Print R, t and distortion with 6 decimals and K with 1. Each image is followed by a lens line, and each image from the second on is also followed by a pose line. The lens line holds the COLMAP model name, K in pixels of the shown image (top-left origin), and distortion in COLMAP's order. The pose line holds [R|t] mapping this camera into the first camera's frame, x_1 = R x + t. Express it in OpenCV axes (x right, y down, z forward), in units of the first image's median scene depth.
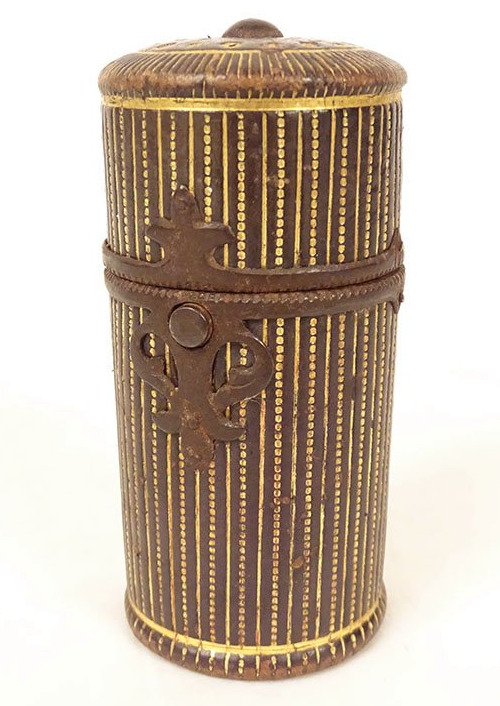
lens RADIAL K [[946.8, 0, 248.5], [0, 946.8, 368.7], [0, 0, 1]] dist [0.002785, 0.000000]
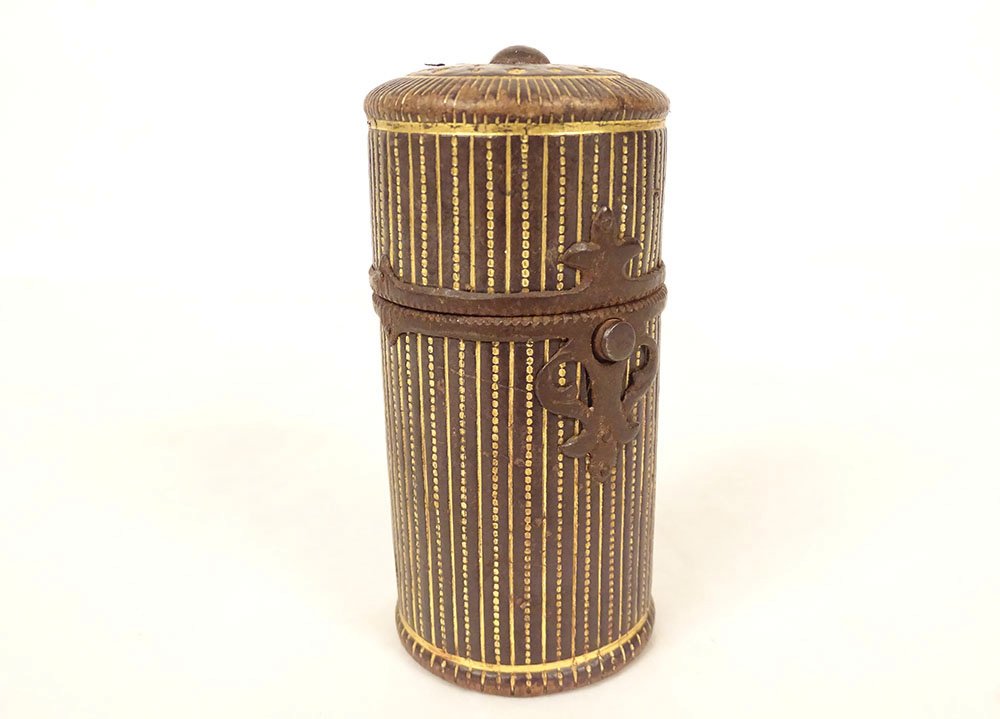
lens RADIAL K [[927.1, 0, 538.2], [0, 927.1, 379.7], [0, 0, 1]] dist [0.005817, 0.000000]
pose [[0.557773, -0.259572, 0.788360, -0.874230], [0.270533, 0.954824, 0.122976, -0.144668], [-0.784666, 0.144685, 0.602798, 0.439929]]
